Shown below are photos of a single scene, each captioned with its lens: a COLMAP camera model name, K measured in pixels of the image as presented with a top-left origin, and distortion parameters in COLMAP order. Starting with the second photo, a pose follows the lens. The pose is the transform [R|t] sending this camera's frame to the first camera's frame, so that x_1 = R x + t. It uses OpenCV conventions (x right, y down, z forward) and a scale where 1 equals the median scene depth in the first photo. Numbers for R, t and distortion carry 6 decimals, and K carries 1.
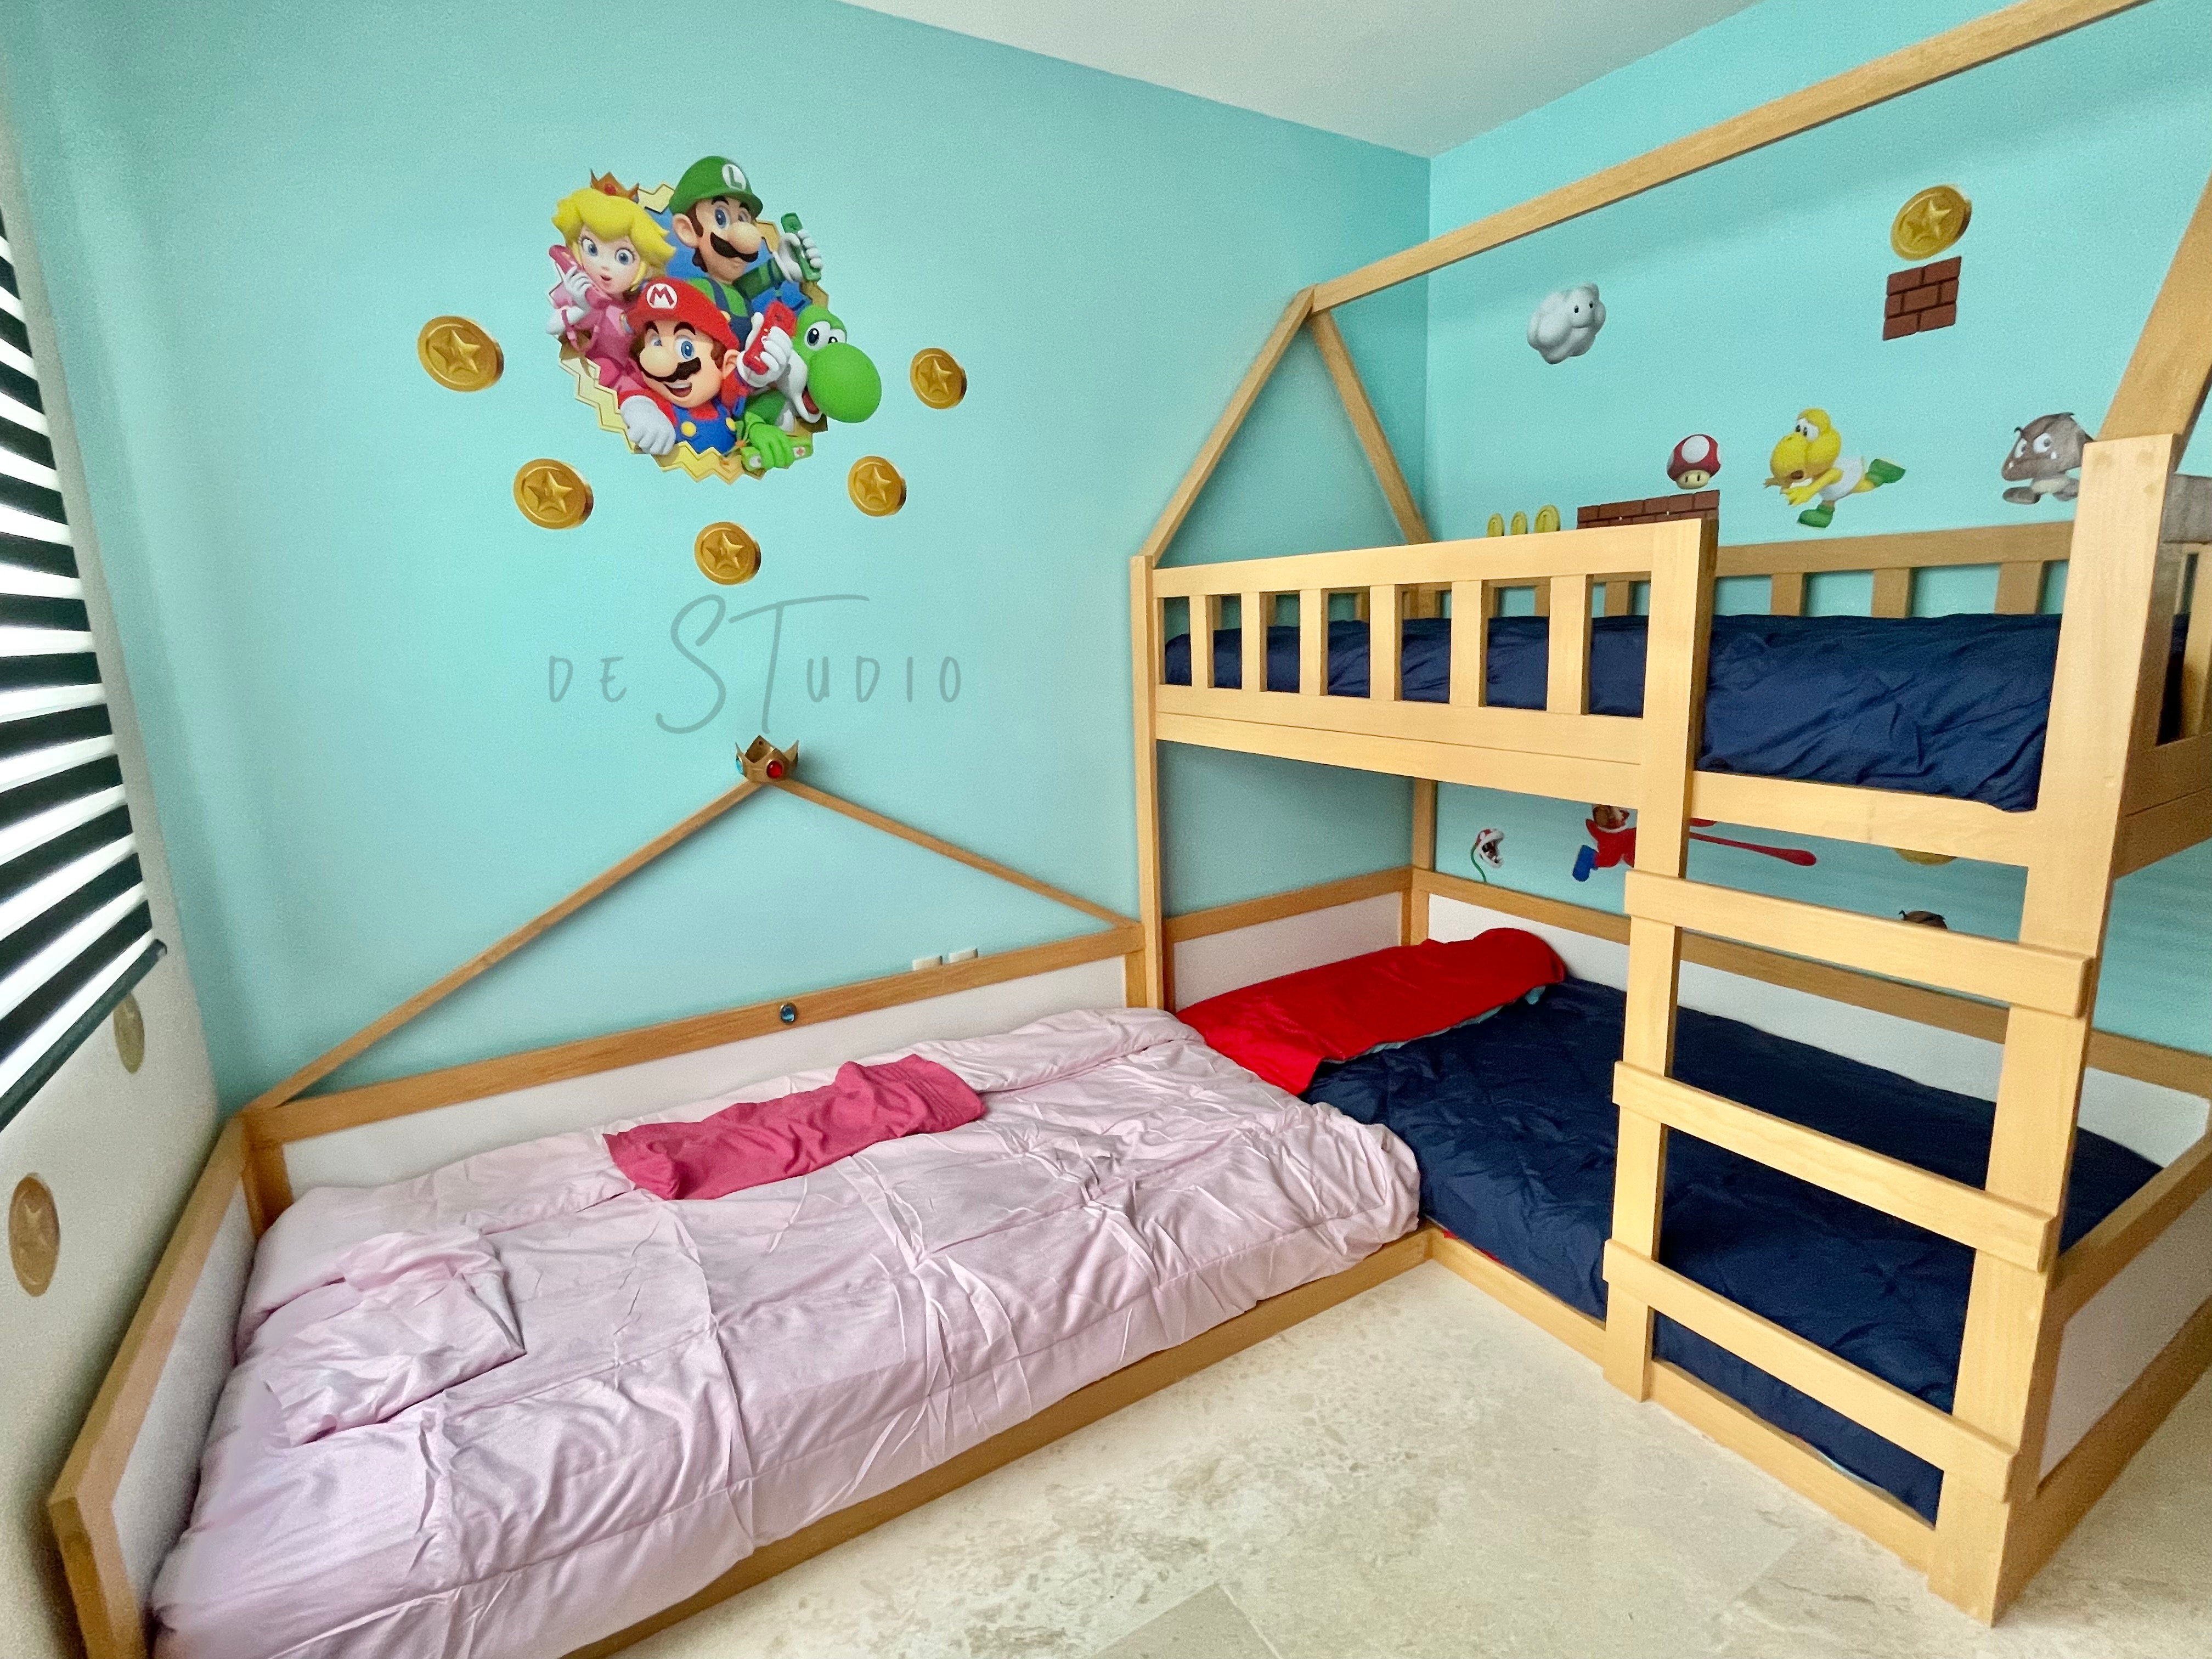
lens RADIAL K [[1051.2, 0, 1107.7], [0, 1051.2, 825.5], [0, 0, 1]] dist [-0.003144, 0.000141]
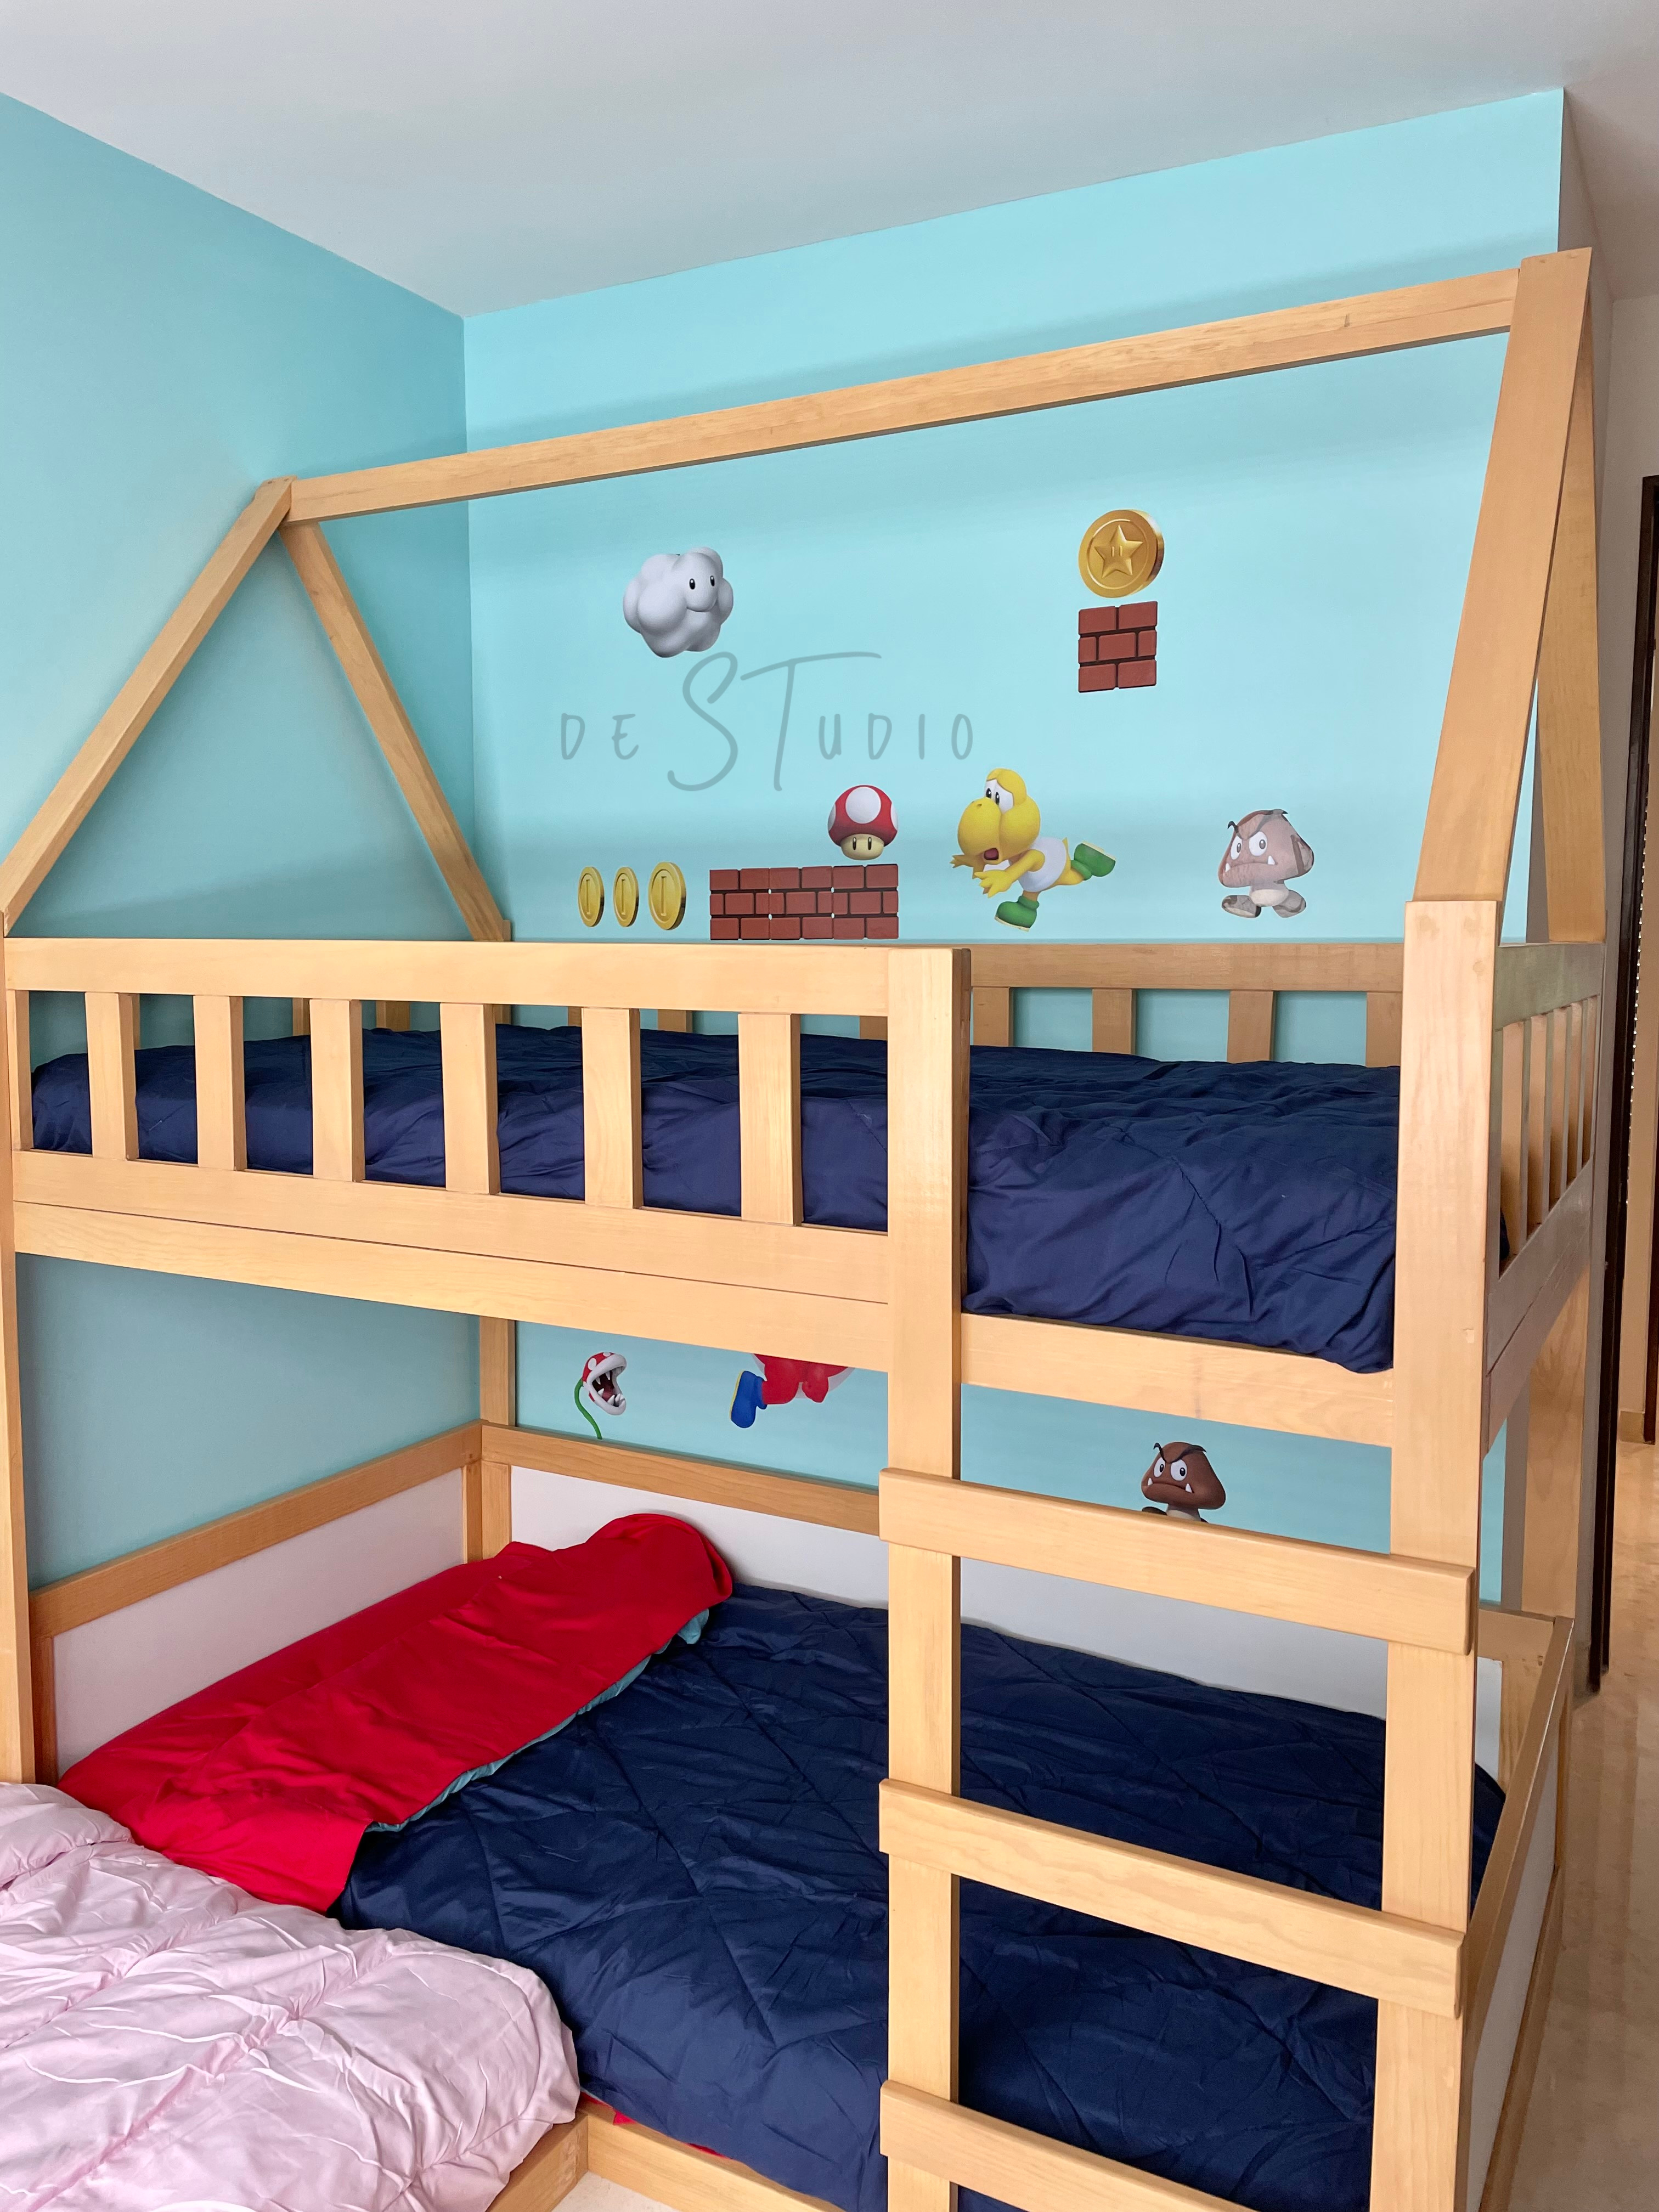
lens RADIAL K [[1664.3, 0, 819.8], [0, 1664.3, 1089.1], [0, 0, 1]] dist [0.080854, -0.086271]
pose [[0.865097, -0.007305, 0.501551, -0.038148], [0.066216, 0.992807, -0.099752, -0.069906], [-0.497214, 0.119506, 0.859358, 0.085356]]
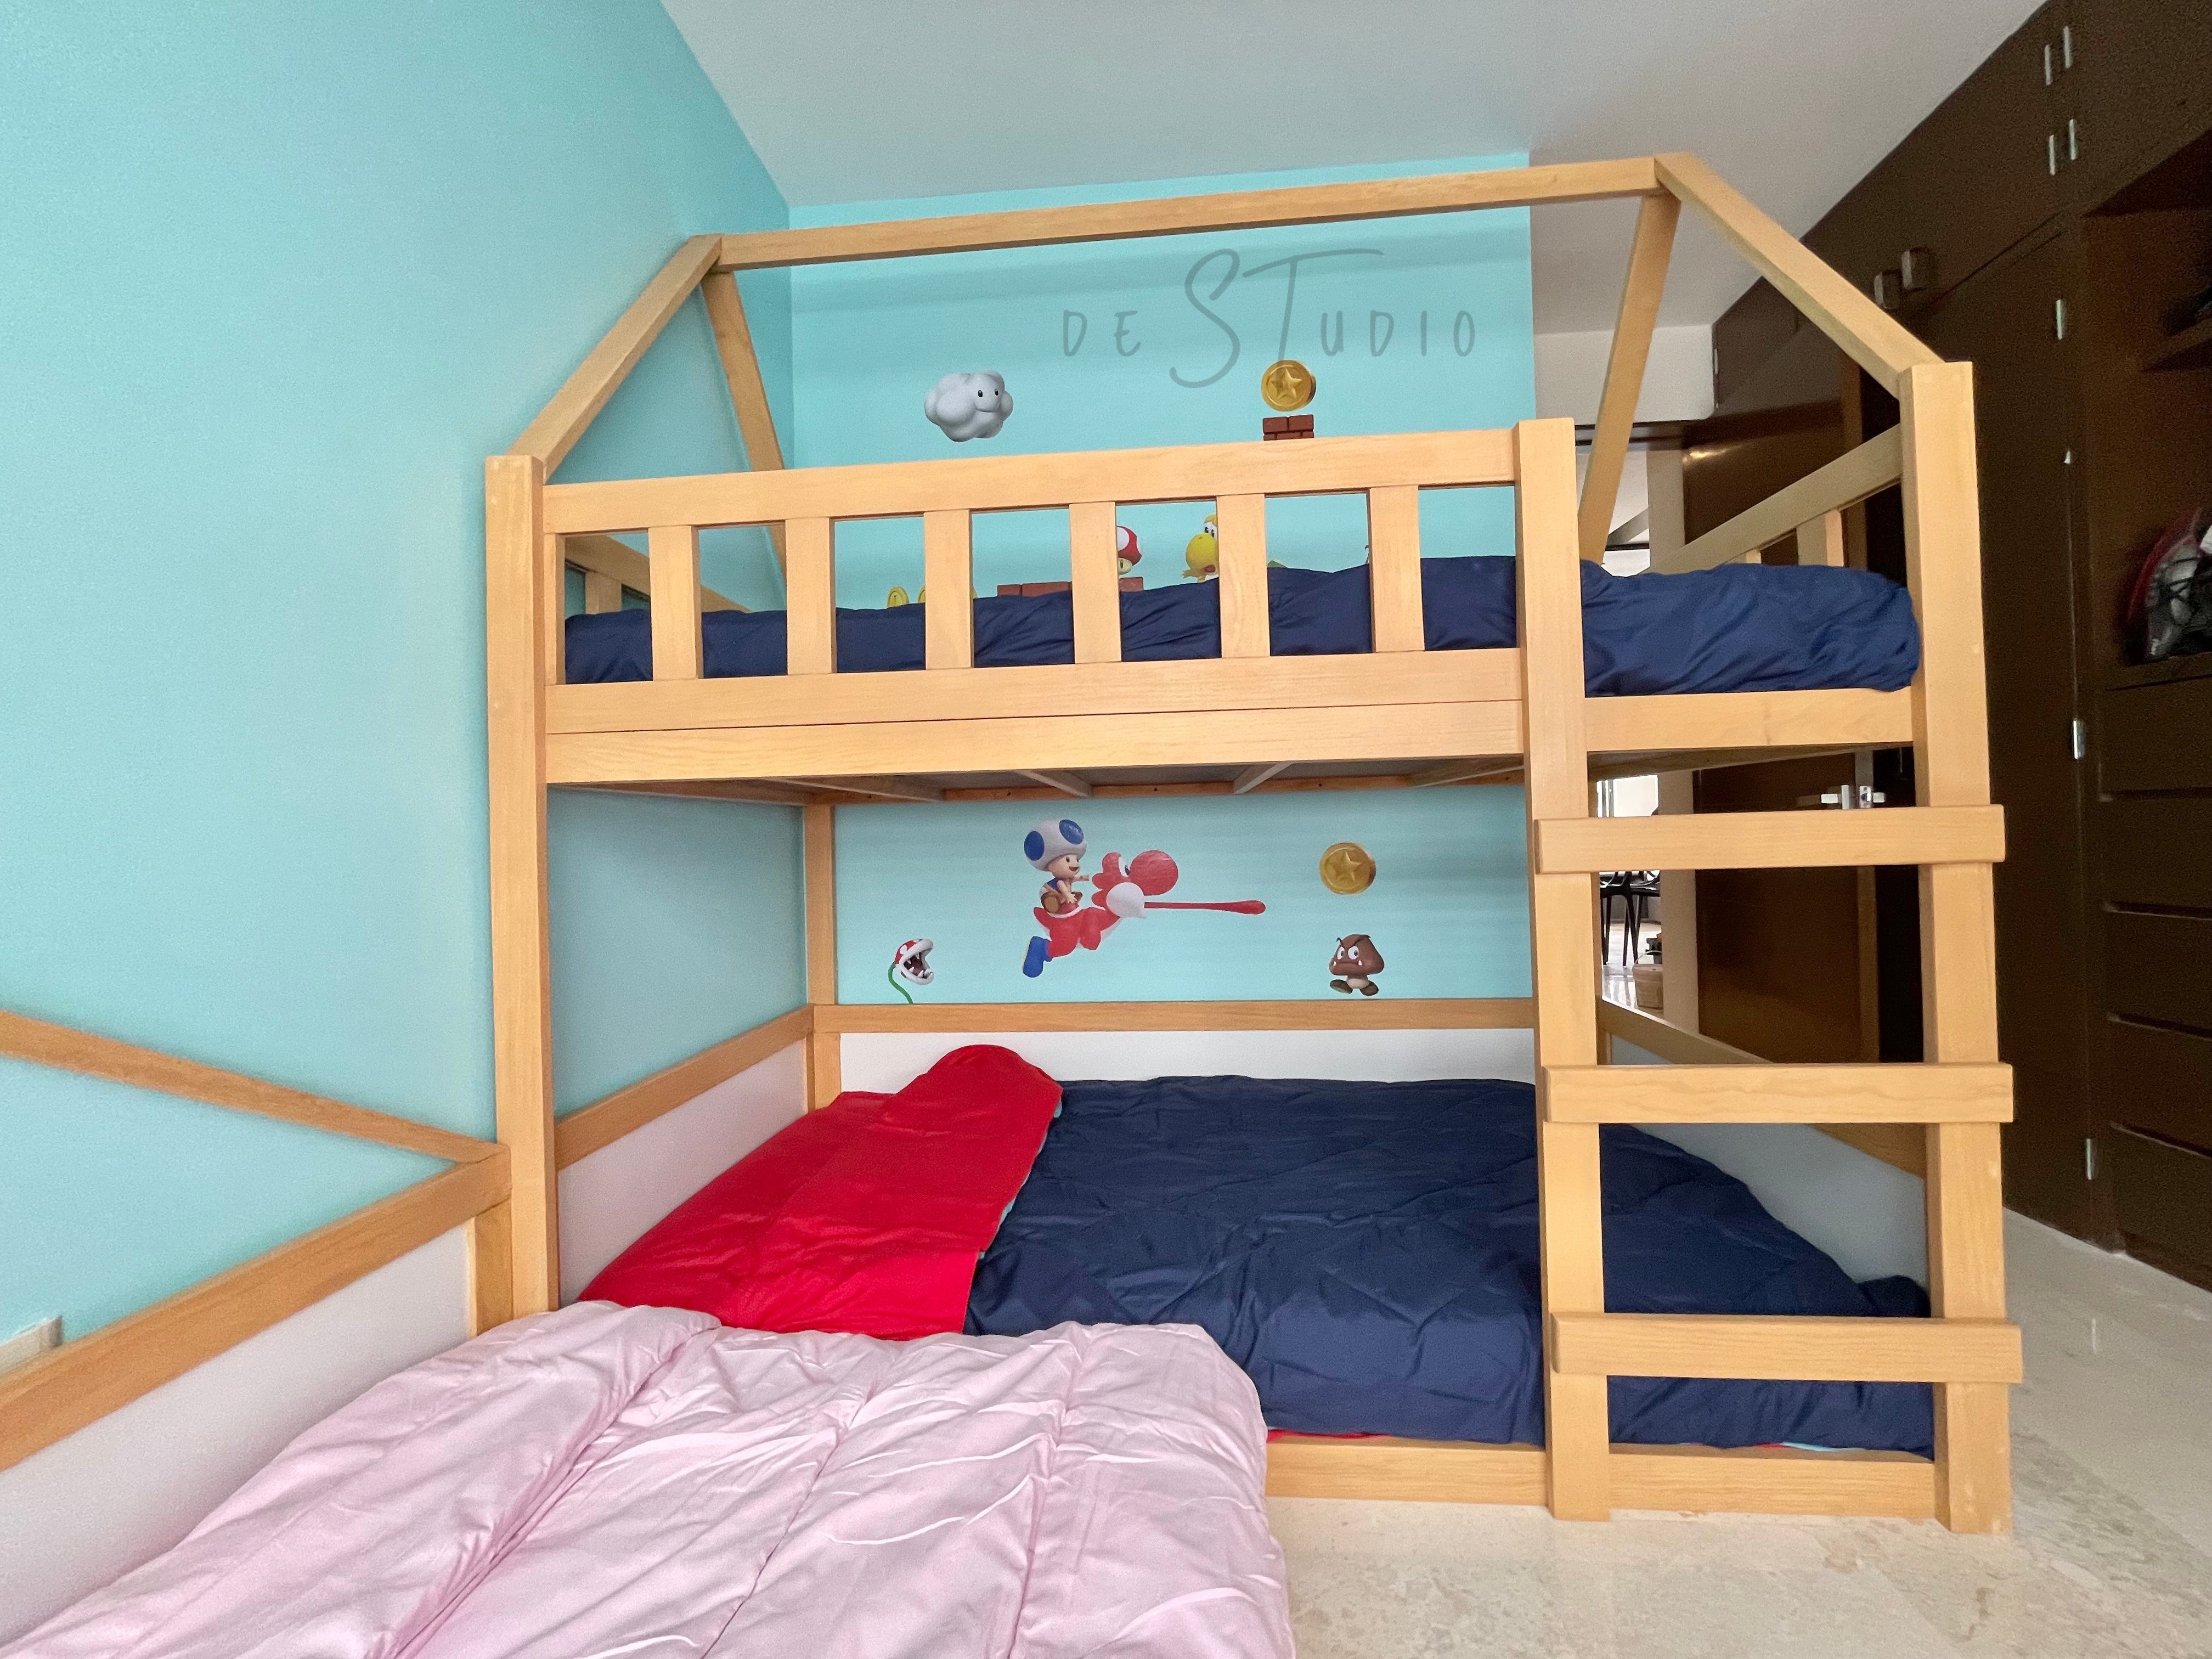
lens RADIAL K [[897.8, 0, 1104.8], [0, 897.8, 826.6], [0, 0, 1]] dist [-0.003661, 0.000234]
pose [[0.587968, 0.028059, 0.808397, -0.213165], [0.163446, 0.974662, -0.152708, 0.077613], [-0.792199, 0.221917, 0.568484, 0.675062]]
